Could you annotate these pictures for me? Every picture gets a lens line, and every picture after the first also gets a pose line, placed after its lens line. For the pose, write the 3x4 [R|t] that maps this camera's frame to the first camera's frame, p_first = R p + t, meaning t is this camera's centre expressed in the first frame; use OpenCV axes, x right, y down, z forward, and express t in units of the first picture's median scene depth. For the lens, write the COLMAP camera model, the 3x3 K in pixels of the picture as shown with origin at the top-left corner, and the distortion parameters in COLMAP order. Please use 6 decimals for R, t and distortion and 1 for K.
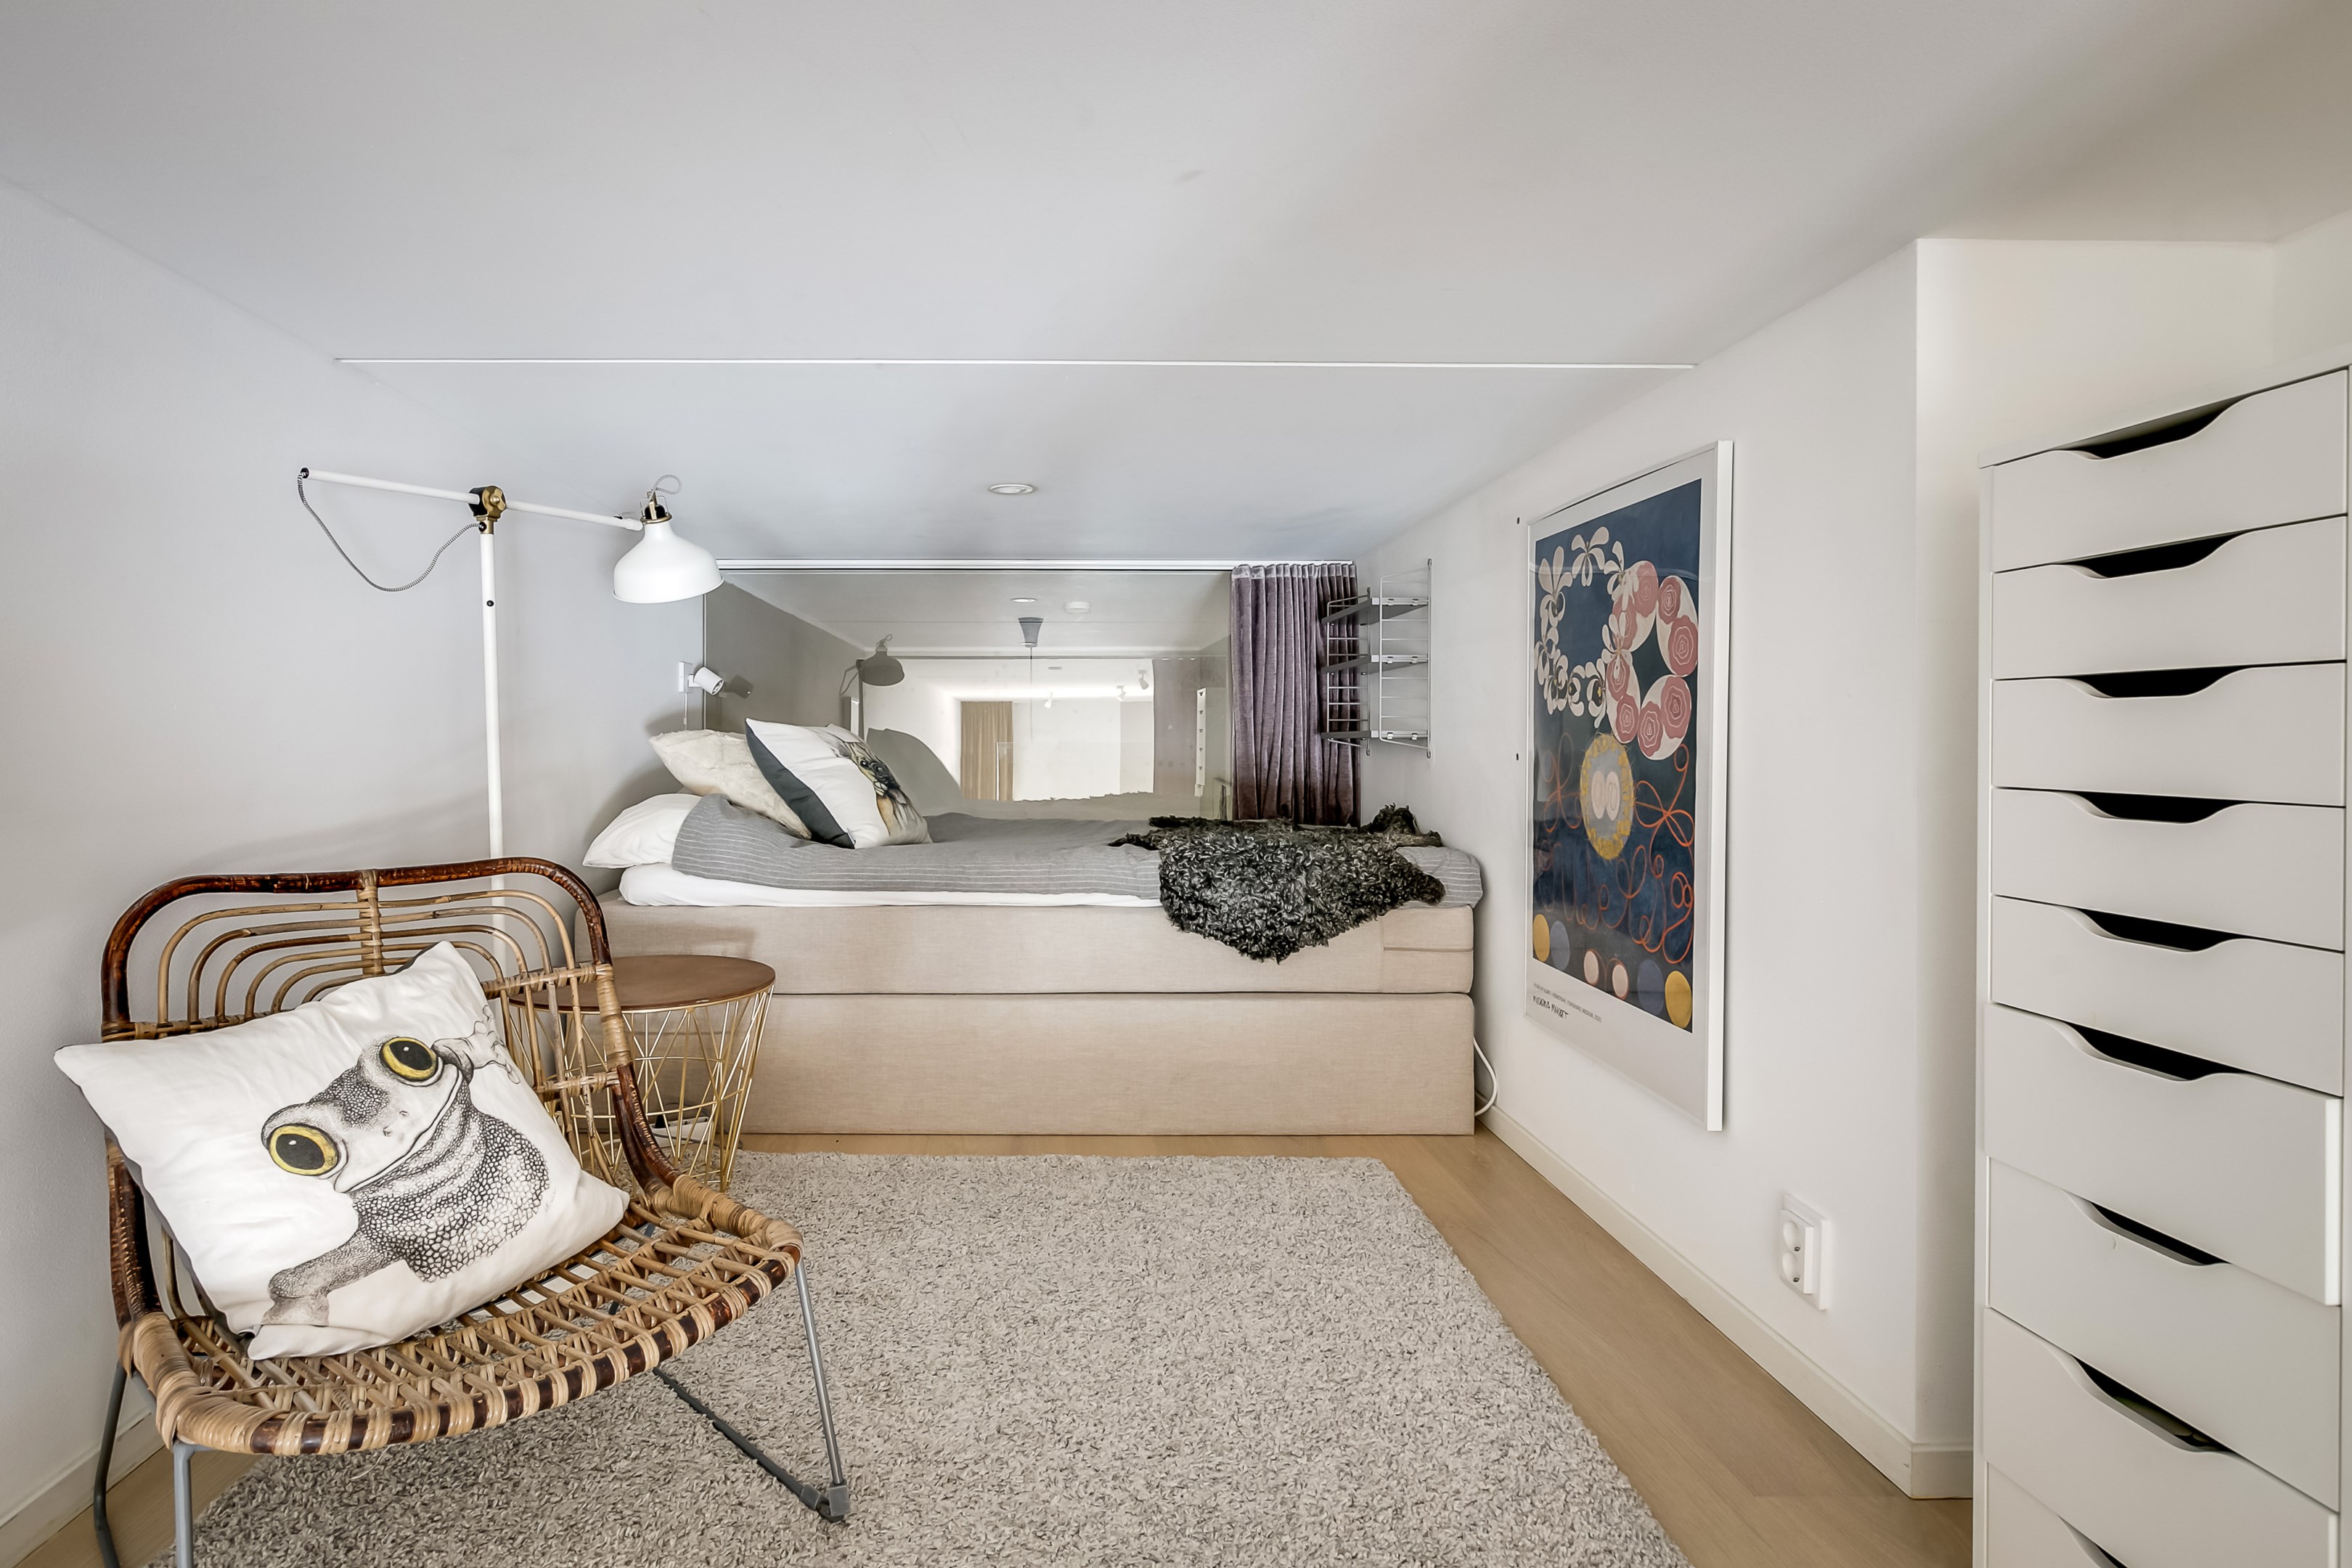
lens RADIAL K [[1051.7, 0, 1170.9], [0, 1051.7, 793.3], [0, 0, 1]] dist [0.001480, 0.000088]
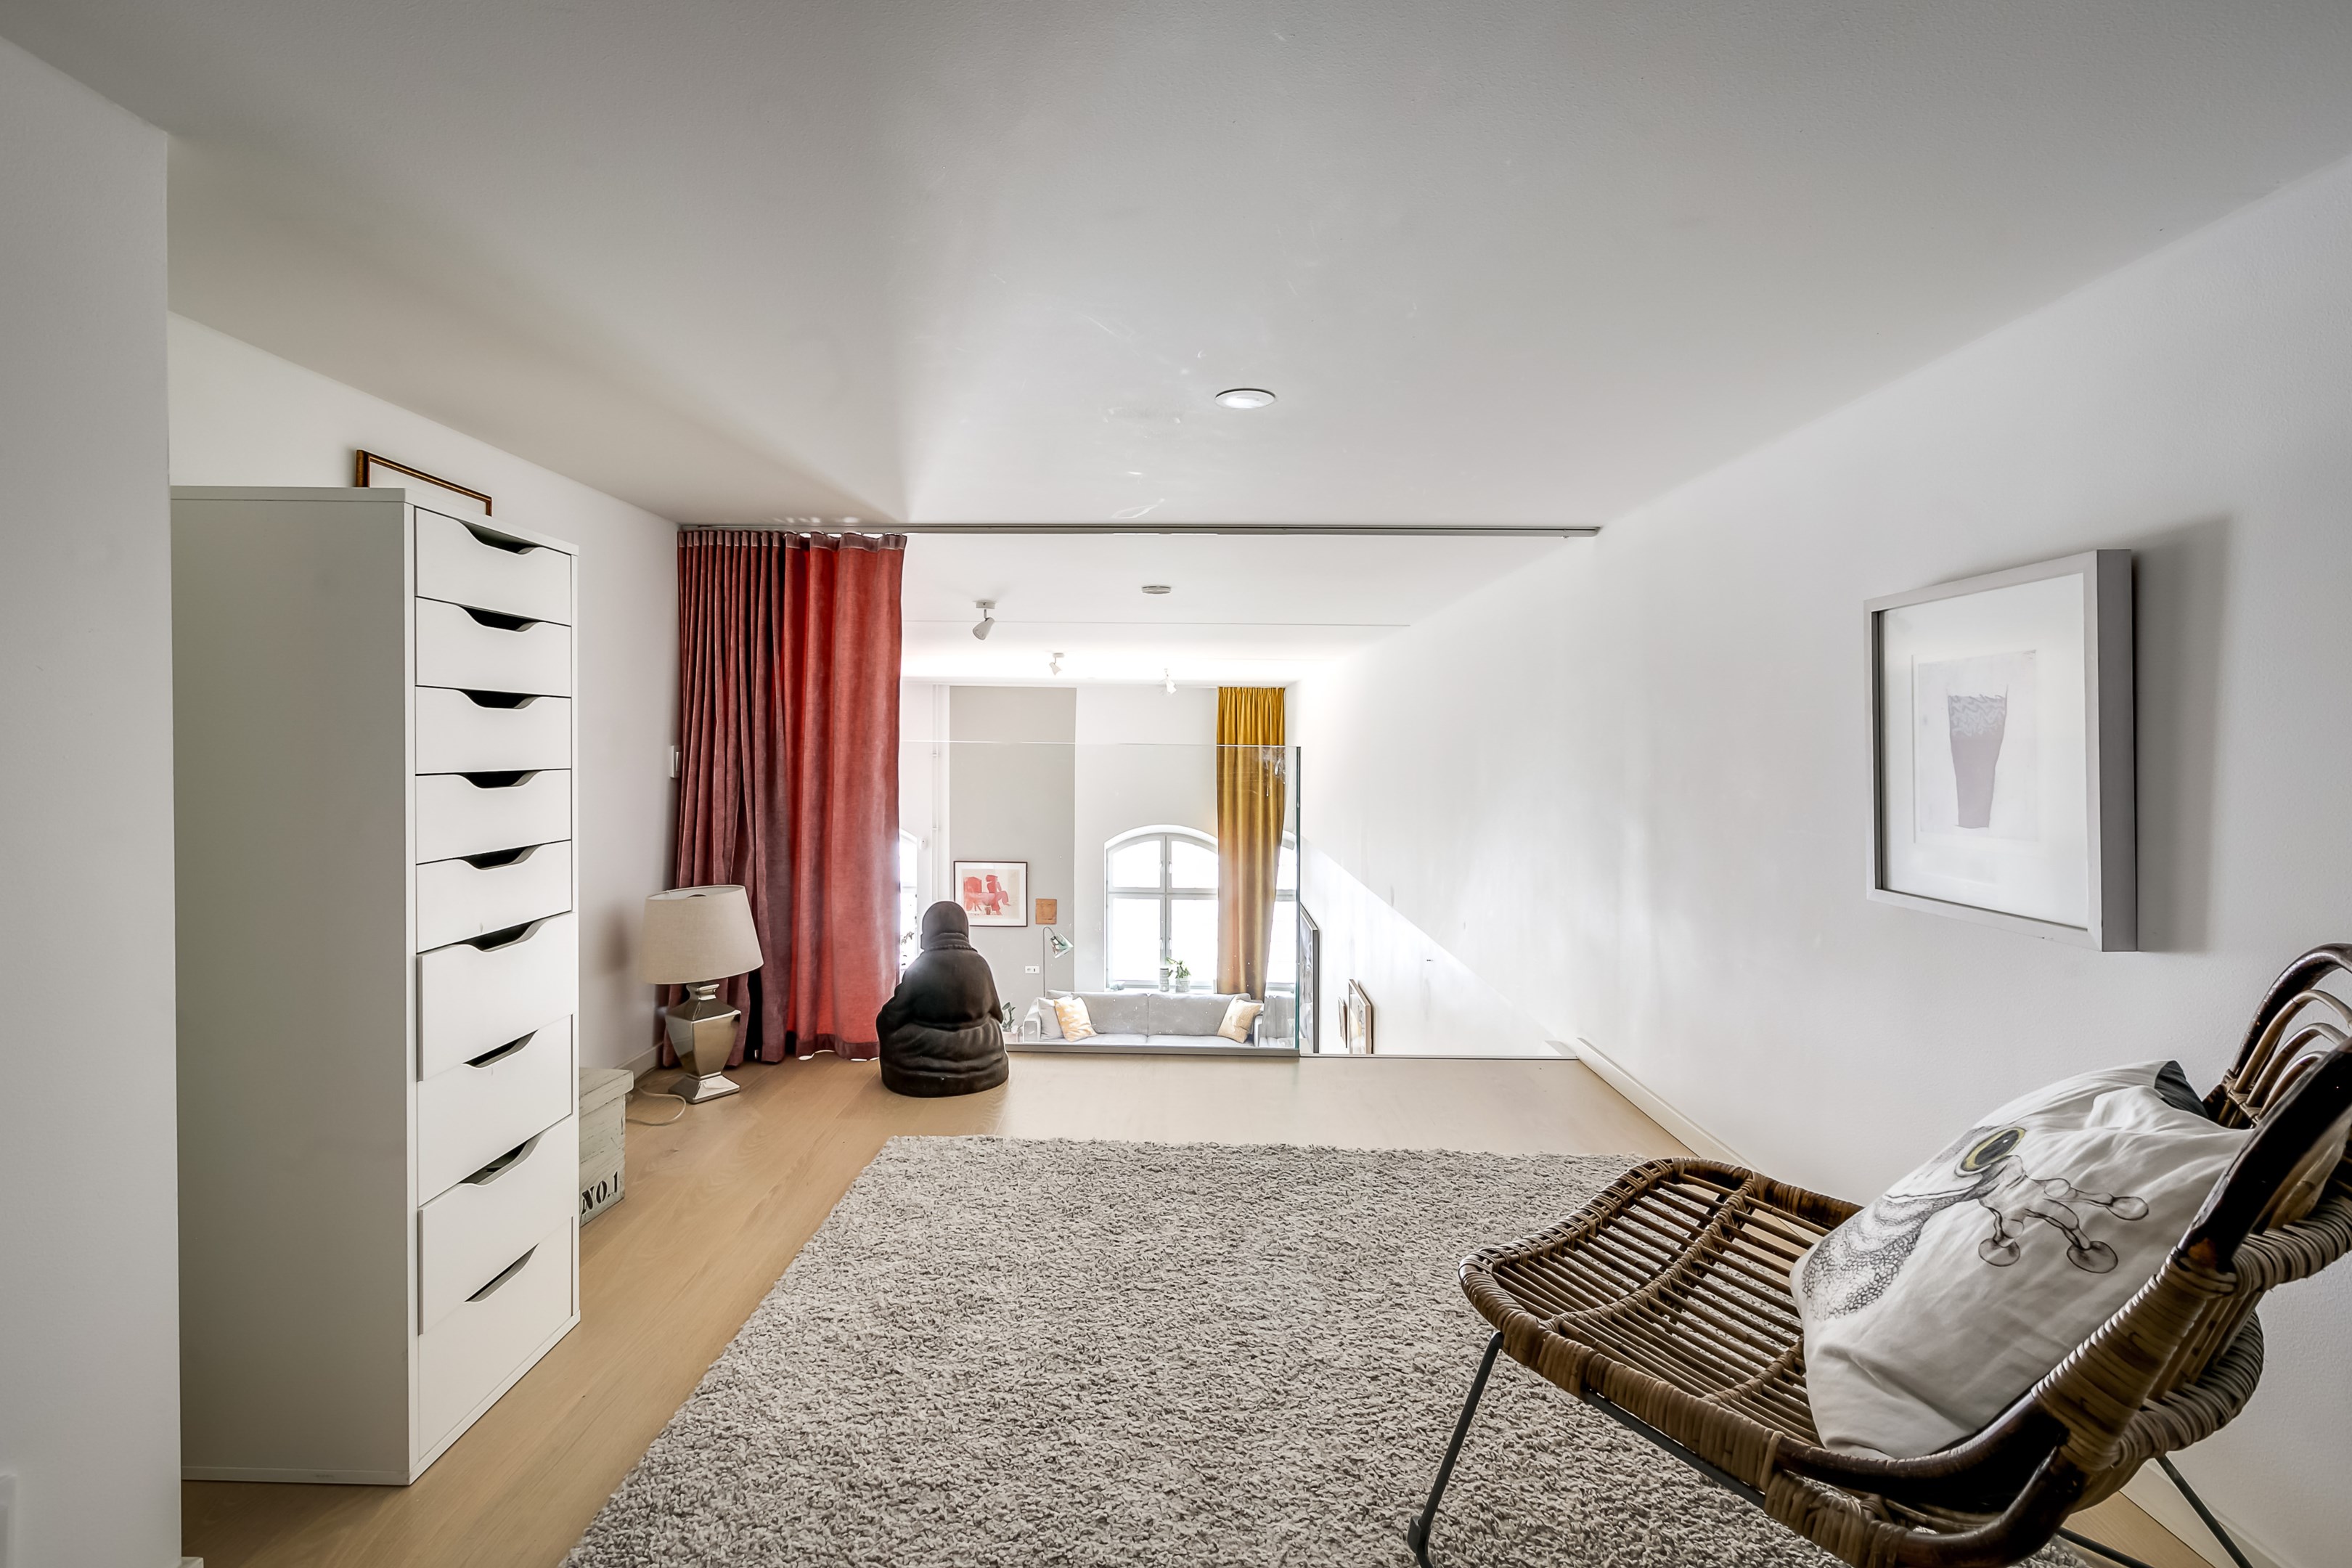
lens RADIAL K [[1108.4, 0, 1139.2], [0, 1108.4, 778.9], [0, 0, 1]] dist [0.000407, 0.000013]
pose [[-0.989130, -0.019433, 0.145754, -0.188397], [-0.006305, 0.995922, 0.089998, -0.107601], [-0.146909, 0.088101, -0.985219, 1.921345]]
